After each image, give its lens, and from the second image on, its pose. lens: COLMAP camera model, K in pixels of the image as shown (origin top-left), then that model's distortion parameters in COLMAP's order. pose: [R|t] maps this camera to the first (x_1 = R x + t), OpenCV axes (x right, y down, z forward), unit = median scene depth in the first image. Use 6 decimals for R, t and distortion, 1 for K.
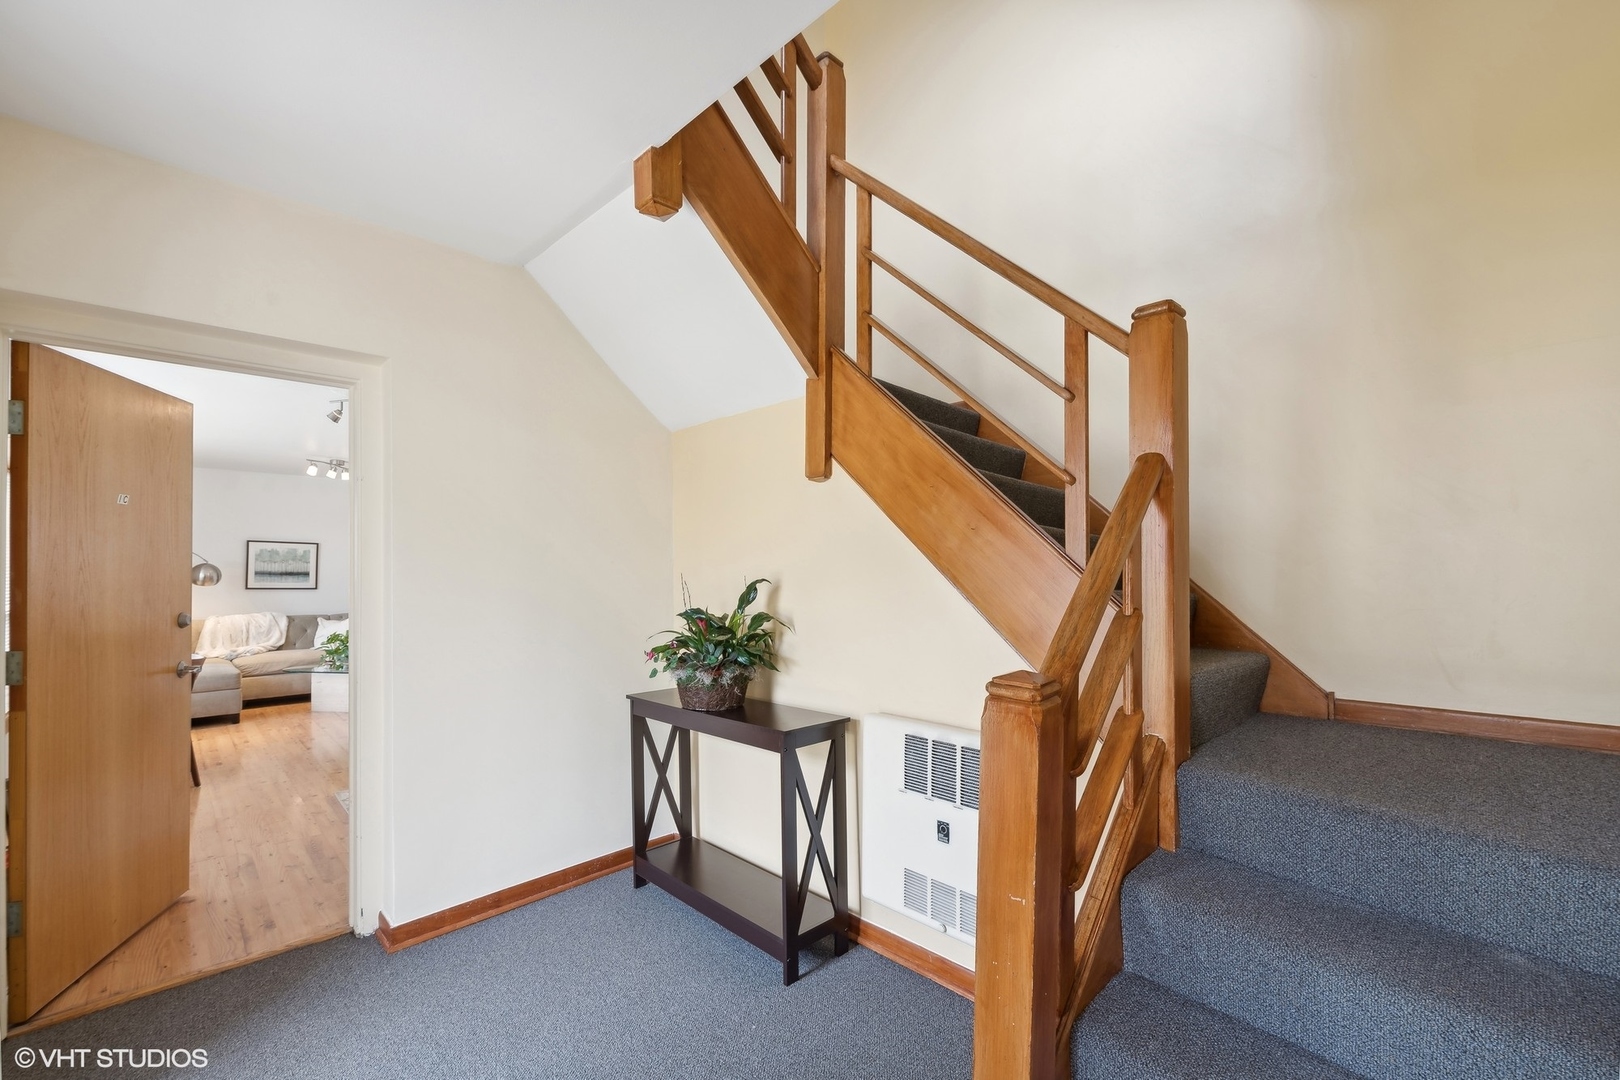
lens RADIAL K [[669.6, 0, 806.0], [0, 669.6, 566.4], [0, 0, 1]] dist [-0.001014, -0.000130]
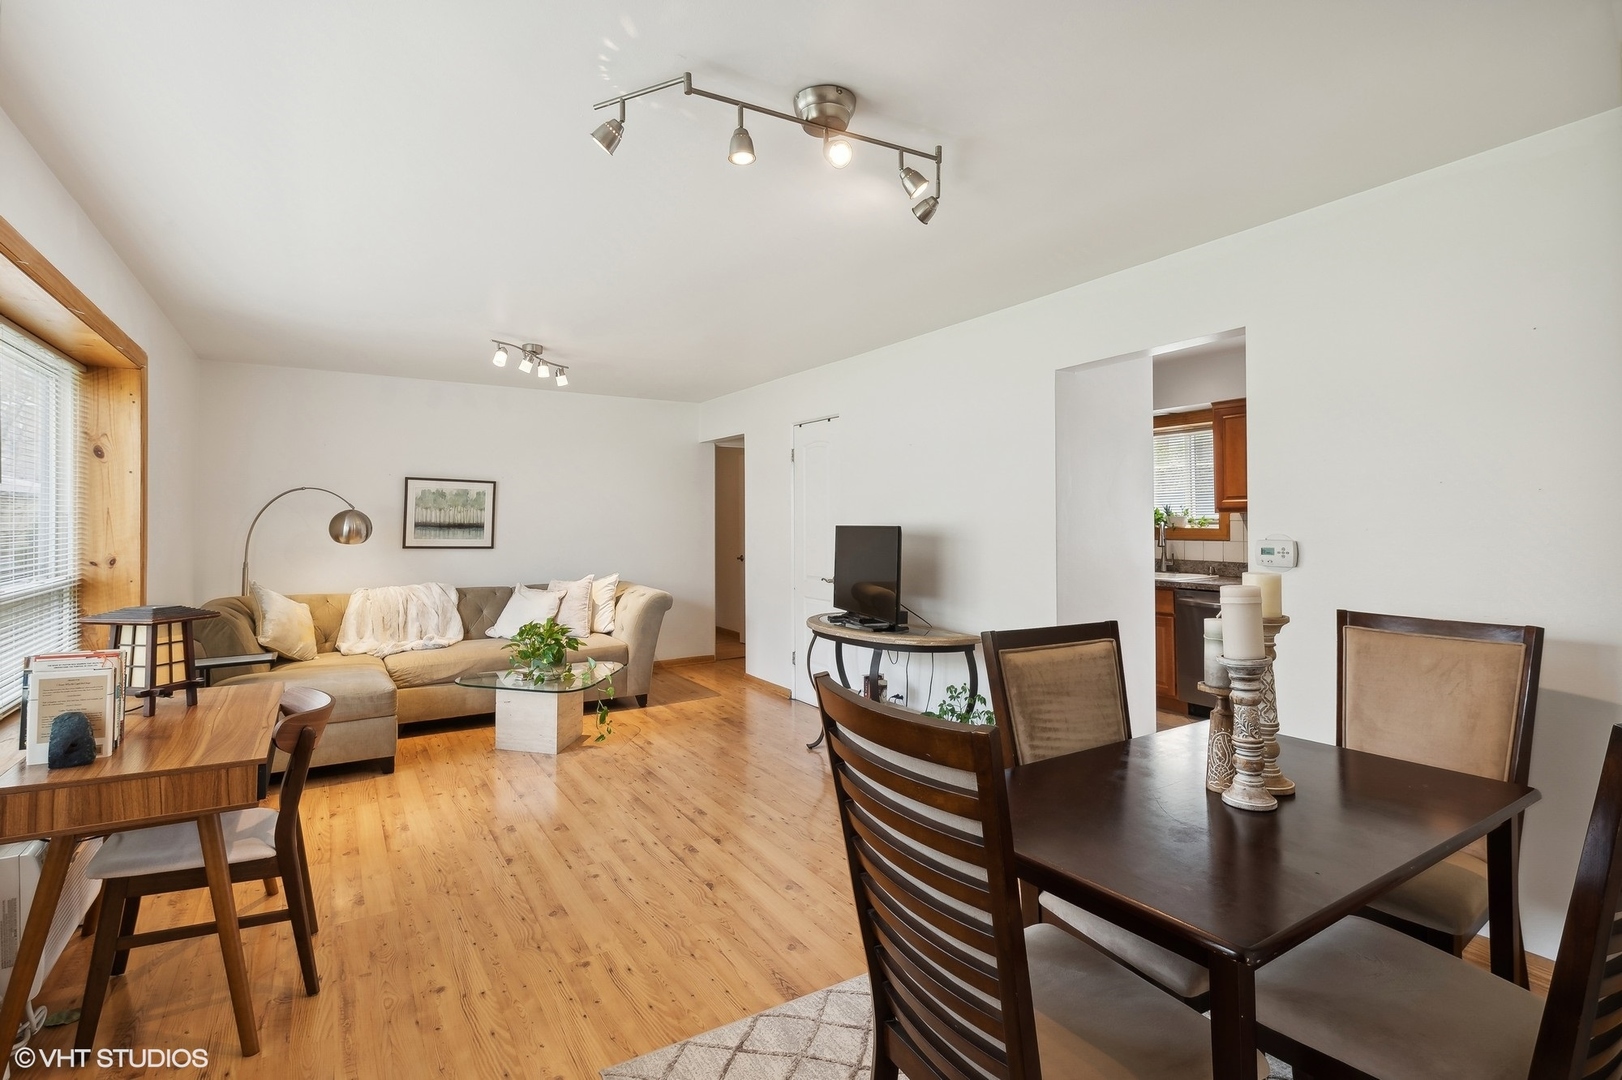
lens RADIAL K [[772.7, 0, 815.5], [0, 772.7, 507.8], [0, 0, 1]] dist [0.000329, 0.000032]
pose [[0.979369, -0.001233, -0.202077, -0.278493], [-0.001677, 0.999897, -0.014231, 0.003519], [0.202074, 0.014276, 0.979266, 0.326987]]
